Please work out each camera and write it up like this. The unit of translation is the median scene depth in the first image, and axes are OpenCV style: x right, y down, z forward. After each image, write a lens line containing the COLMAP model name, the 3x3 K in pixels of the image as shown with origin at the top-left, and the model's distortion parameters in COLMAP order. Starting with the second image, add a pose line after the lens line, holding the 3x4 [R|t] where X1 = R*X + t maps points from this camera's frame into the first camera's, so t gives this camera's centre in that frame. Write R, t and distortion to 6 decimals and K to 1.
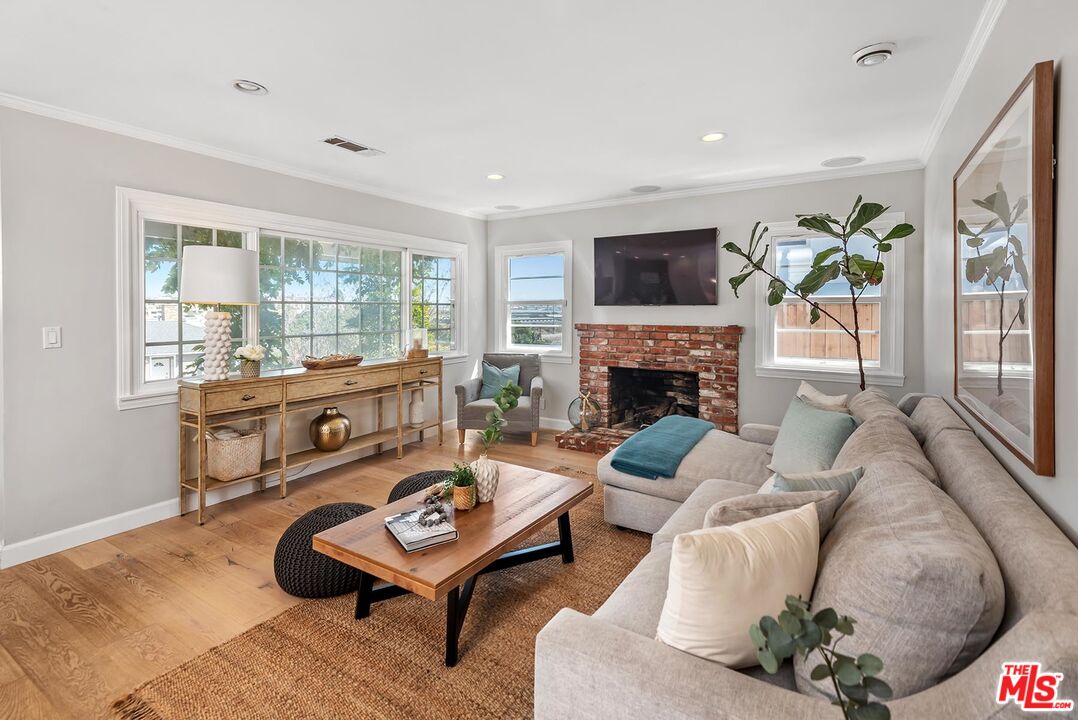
lens RADIAL K [[491.2, 0, 542.0], [0, 491.2, 311.8], [0, 0, 1]] dist [0.032546, -0.014638]
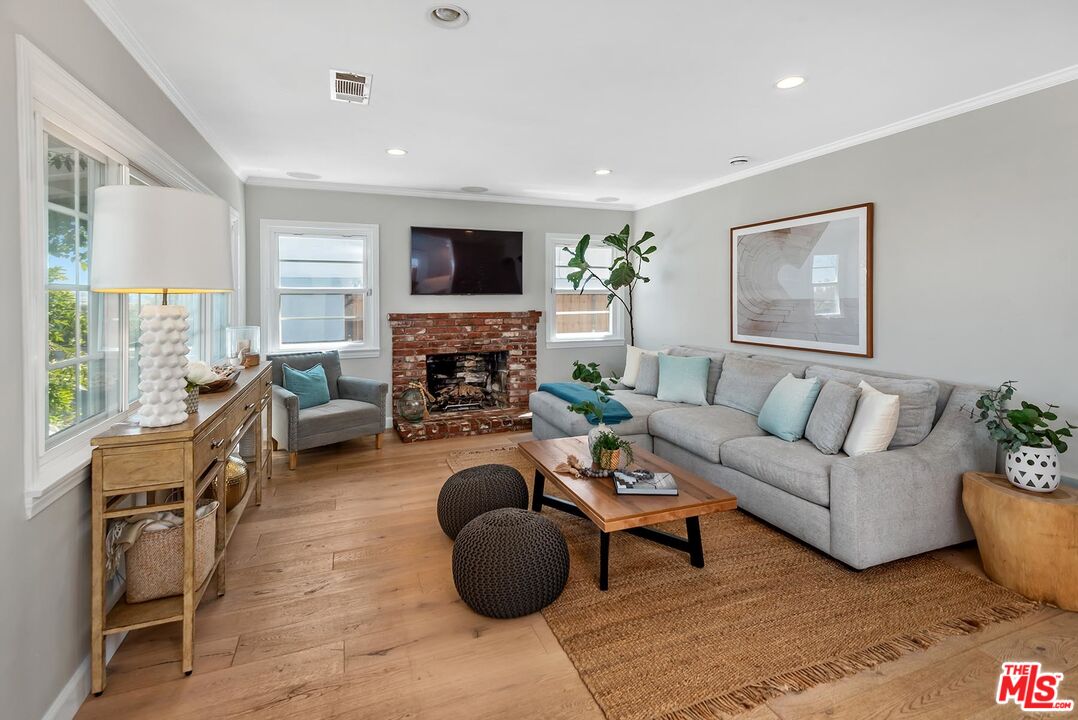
lens RADIAL K [[502.7, 0, 536.6], [0, 502.7, 303.5], [0, 0, 1]] dist [0.014636, -0.000946]
pose [[0.595443, -0.014791, 0.803262, -0.608231], [0.009864, 0.999890, 0.011099, -0.004254], [-0.803337, 0.001315, 0.595523, 0.211910]]
